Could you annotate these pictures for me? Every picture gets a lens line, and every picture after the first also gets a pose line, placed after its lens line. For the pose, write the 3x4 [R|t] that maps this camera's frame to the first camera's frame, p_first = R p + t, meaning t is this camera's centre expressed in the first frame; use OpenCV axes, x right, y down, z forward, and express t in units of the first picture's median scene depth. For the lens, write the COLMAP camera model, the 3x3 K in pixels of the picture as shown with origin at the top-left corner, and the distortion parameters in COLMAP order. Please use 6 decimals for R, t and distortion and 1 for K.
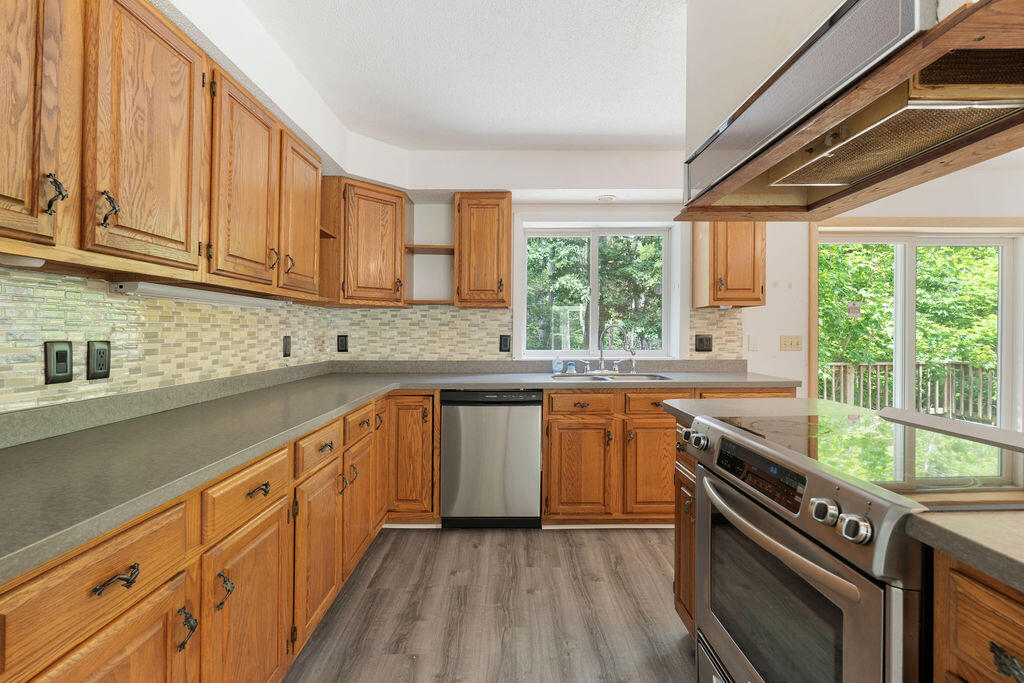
lens RADIAL K [[453.8, 0, 513.0], [0, 453.8, 333.7], [0, 0, 1]] dist [-0.005217, 0.000934]
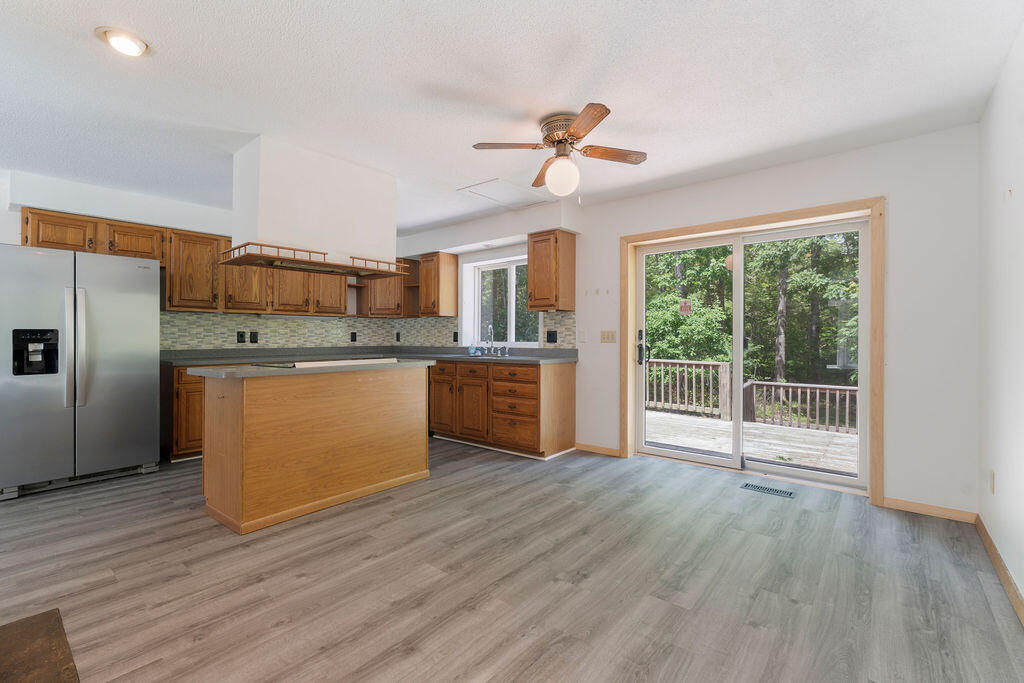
lens RADIAL K [[453.8, 0, 511.0], [0, 453.8, 341.4], [0, 0, 1]] dist [-0.005217, 0.000934]
pose [[0.762600, 0.005642, -0.646845, 1.626512], [-0.002819, 0.999981, 0.005399, 0.037477], [0.646864, -0.002294, 0.762602, -0.216989]]
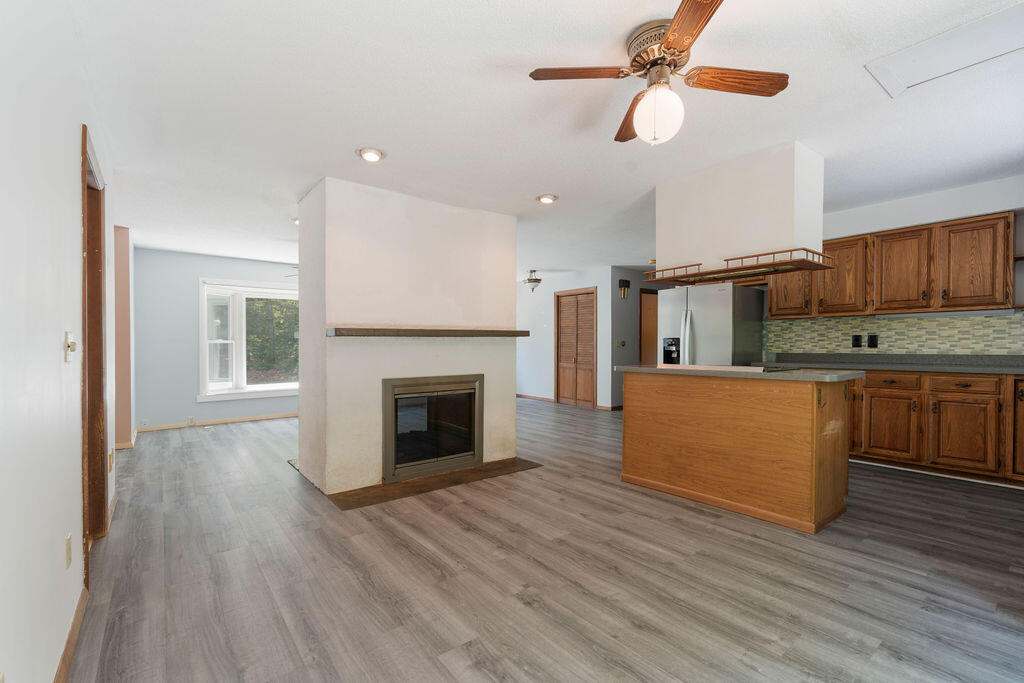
lens RADIAL K [[453.8, 0, 511.7], [0, 453.8, 348.8], [0, 0, 1]] dist [-0.005217, 0.000934]
pose [[-0.795921, 0.012752, -0.605266, 1.675446], [0.005295, 0.999887, 0.014103, 0.030542], [0.605377, 0.008020, -0.795898, 1.125087]]
